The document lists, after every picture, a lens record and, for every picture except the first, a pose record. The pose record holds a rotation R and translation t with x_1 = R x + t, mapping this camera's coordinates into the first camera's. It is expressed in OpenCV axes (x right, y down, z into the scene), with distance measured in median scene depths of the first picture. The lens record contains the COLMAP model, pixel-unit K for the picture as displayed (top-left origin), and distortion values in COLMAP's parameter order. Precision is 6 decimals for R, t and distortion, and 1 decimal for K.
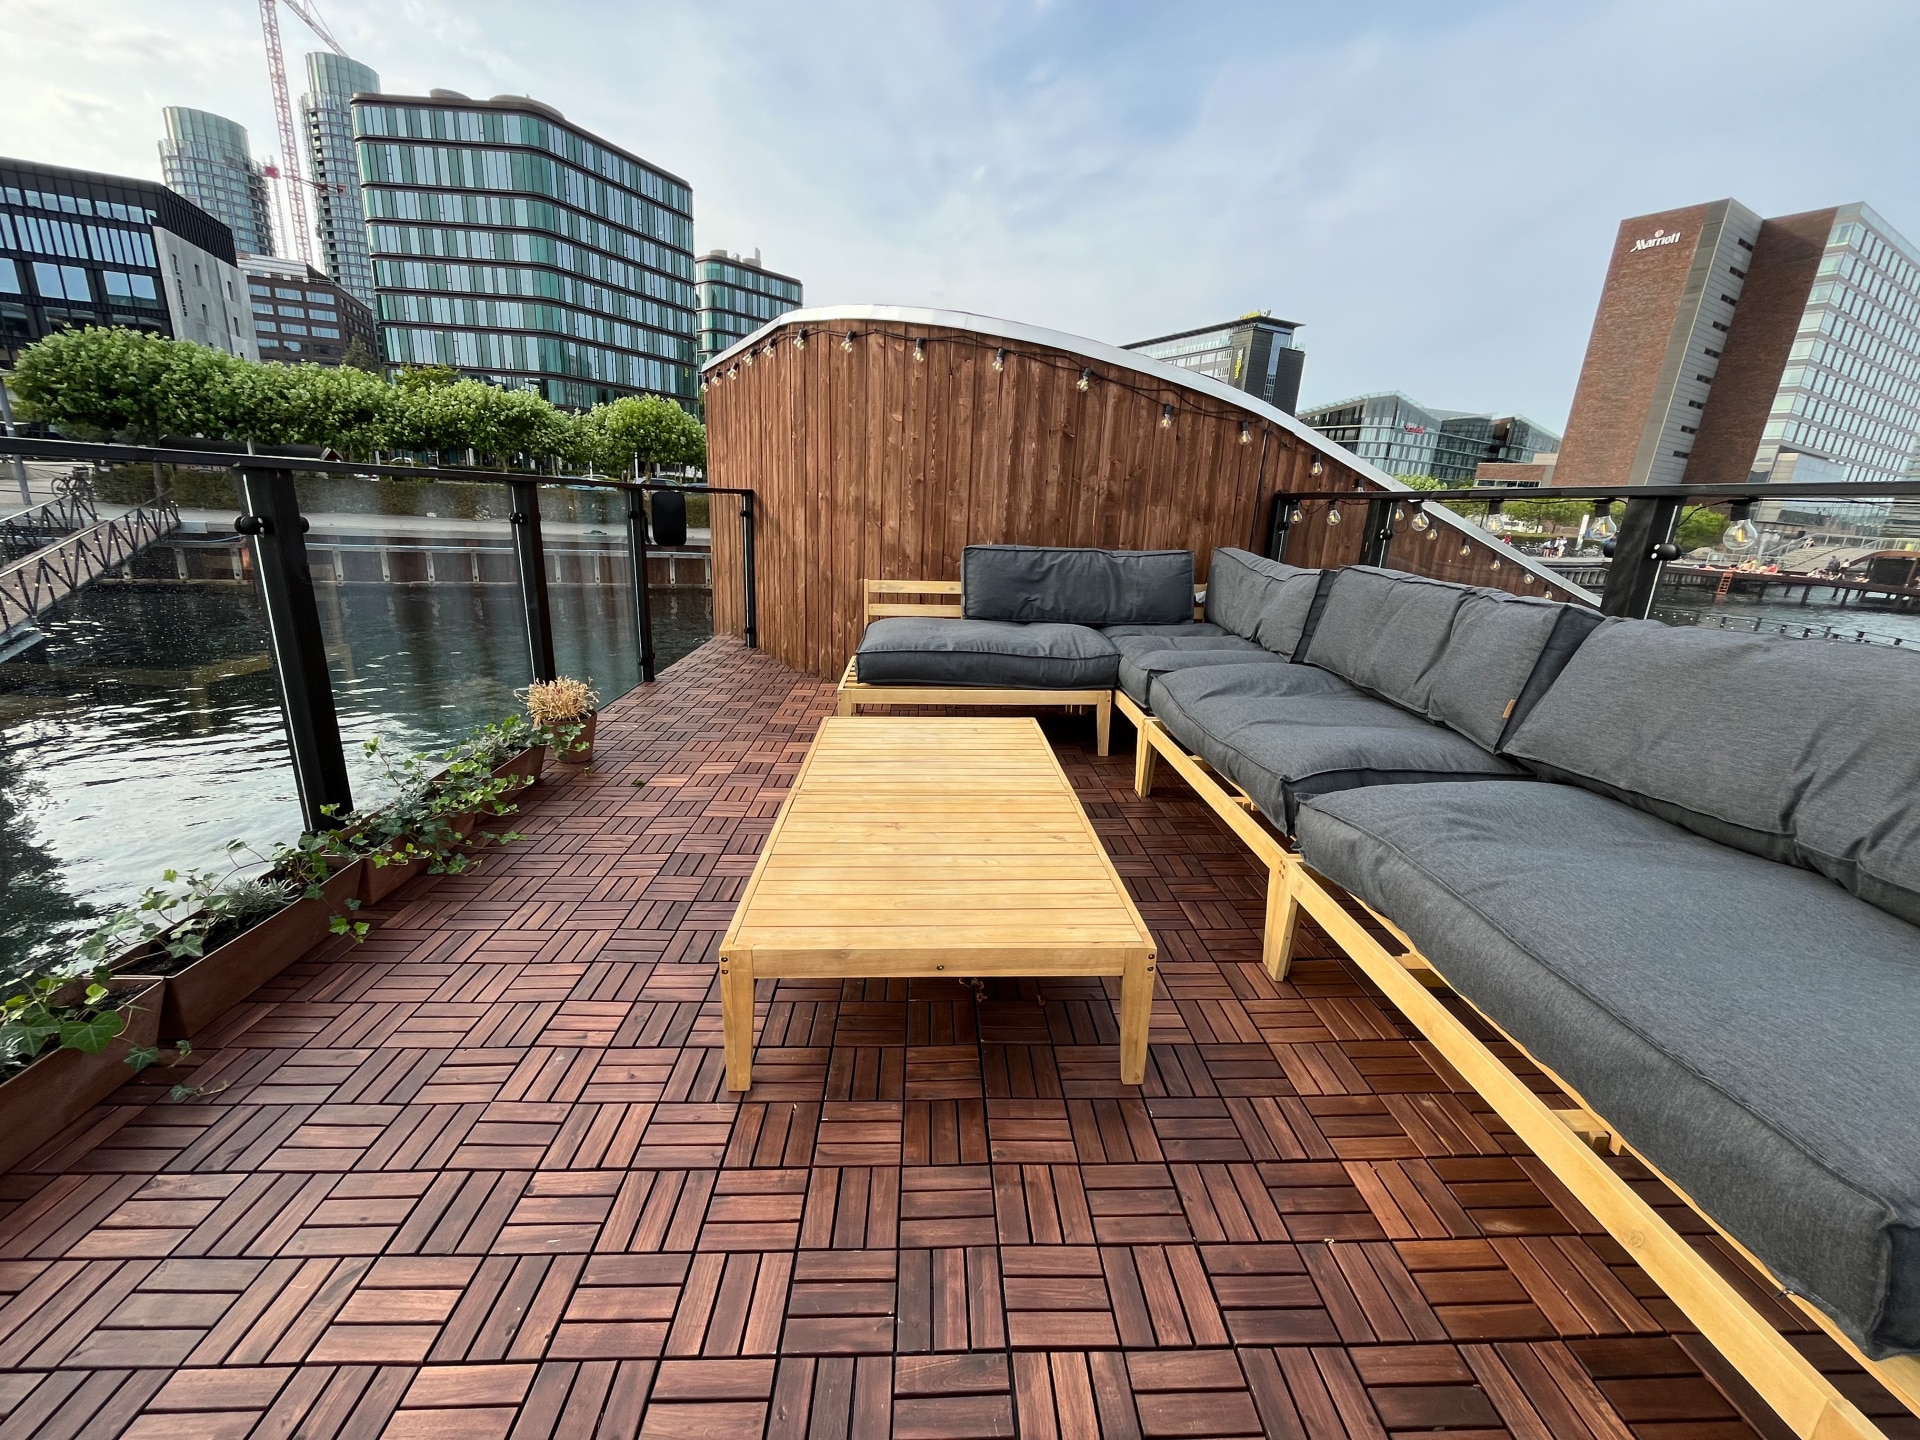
lens RADIAL K [[781.8, 0, 956.4], [0, 781.8, 720.3], [0, 0, 1]] dist [-0.001901, -0.000349]
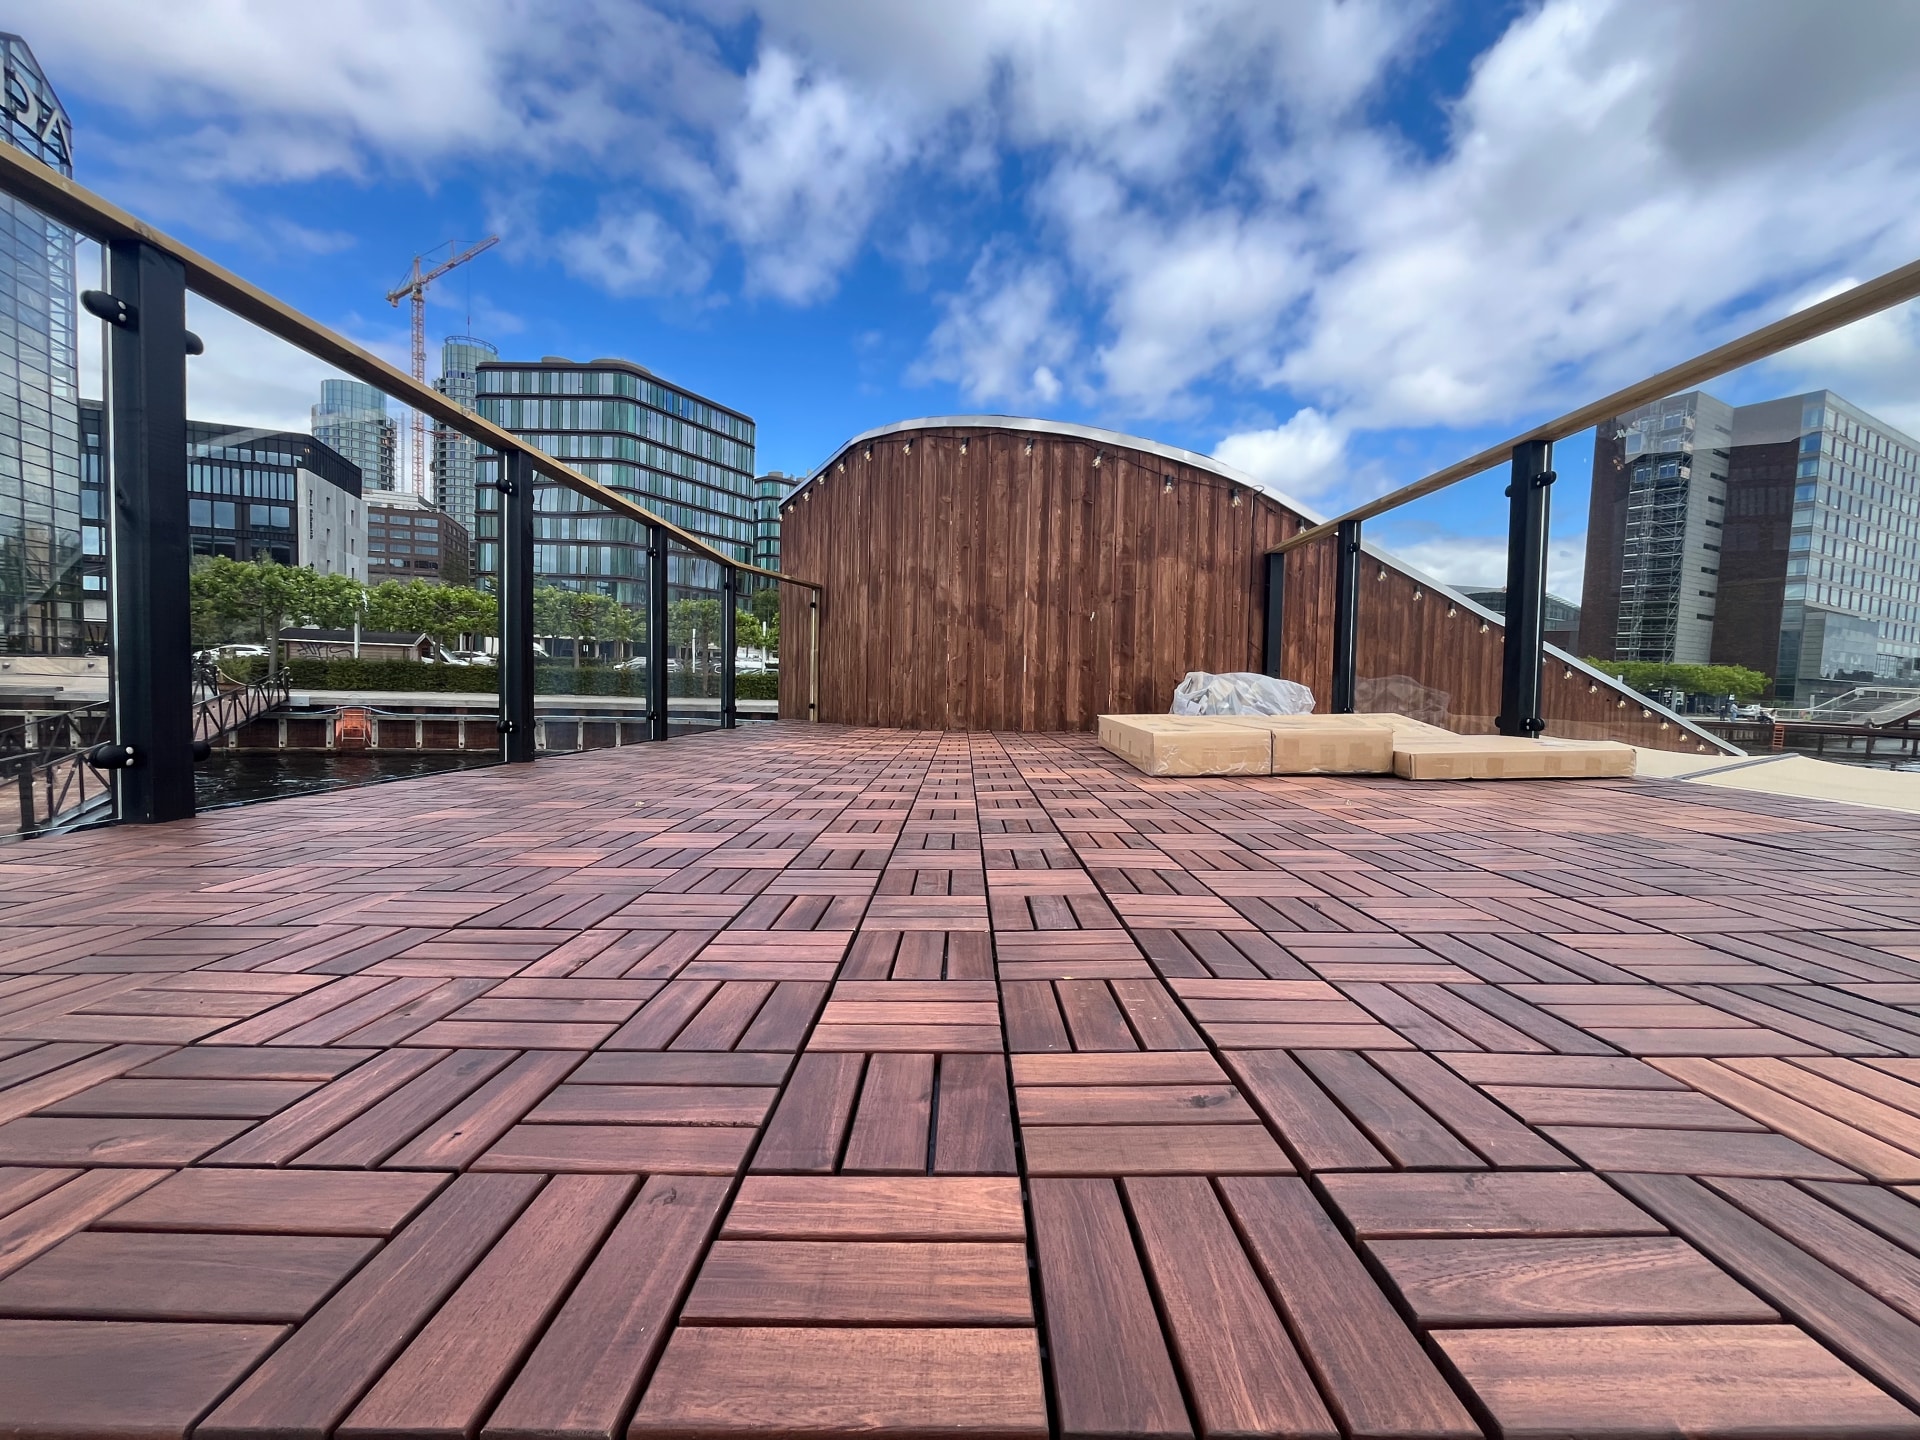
lens RADIAL K [[781.8, 0, 957.8], [0, 781.8, 719.9], [0, 0, 1]] dist [-0.001901, -0.000349]
pose [[0.998770, -0.022901, -0.043972, -0.011313], [0.012323, 0.973764, -0.227226, 0.210061], [0.048022, 0.226405, 0.972849, -0.103628]]
